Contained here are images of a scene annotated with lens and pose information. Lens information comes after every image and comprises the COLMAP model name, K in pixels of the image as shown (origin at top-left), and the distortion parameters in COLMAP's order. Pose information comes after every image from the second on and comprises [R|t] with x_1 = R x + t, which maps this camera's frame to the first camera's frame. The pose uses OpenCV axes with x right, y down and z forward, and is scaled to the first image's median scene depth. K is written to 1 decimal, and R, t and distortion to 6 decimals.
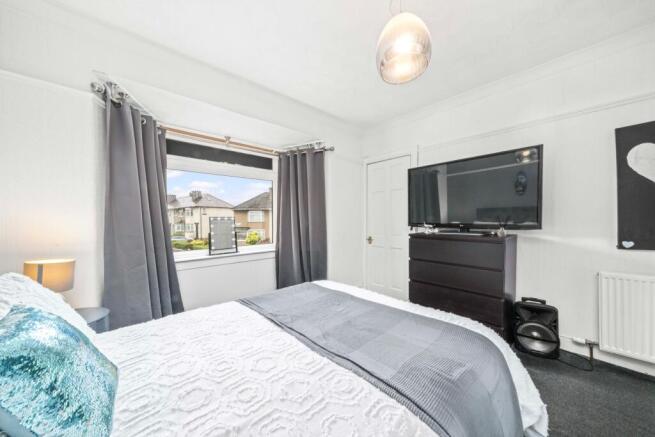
lens RADIAL K [[228.1, 0, 329.9], [0, 228.1, 218.8], [0, 0, 1]] dist [0.000328, 0.000001]
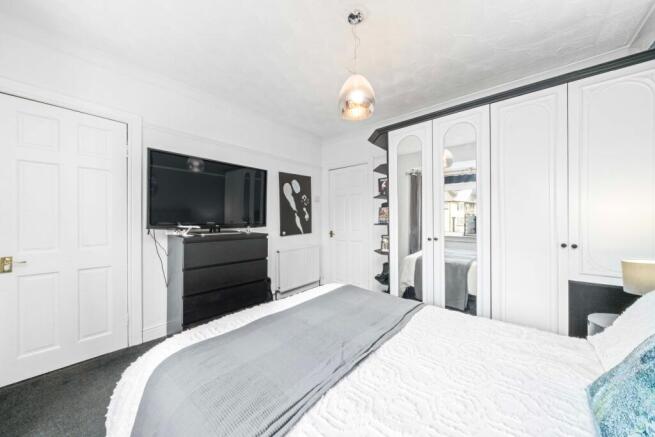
lens RADIAL K [[228.1, 0, 329.9], [0, 228.1, 218.8], [0, 0, 1]] dist [0.000328, 0.000001]
pose [[-0.112418, 0.008953, 0.993621, -0.488778], [-0.005667, 0.999937, -0.009651, 0.004909], [-0.993645, -0.006716, -0.112360, 0.604941]]
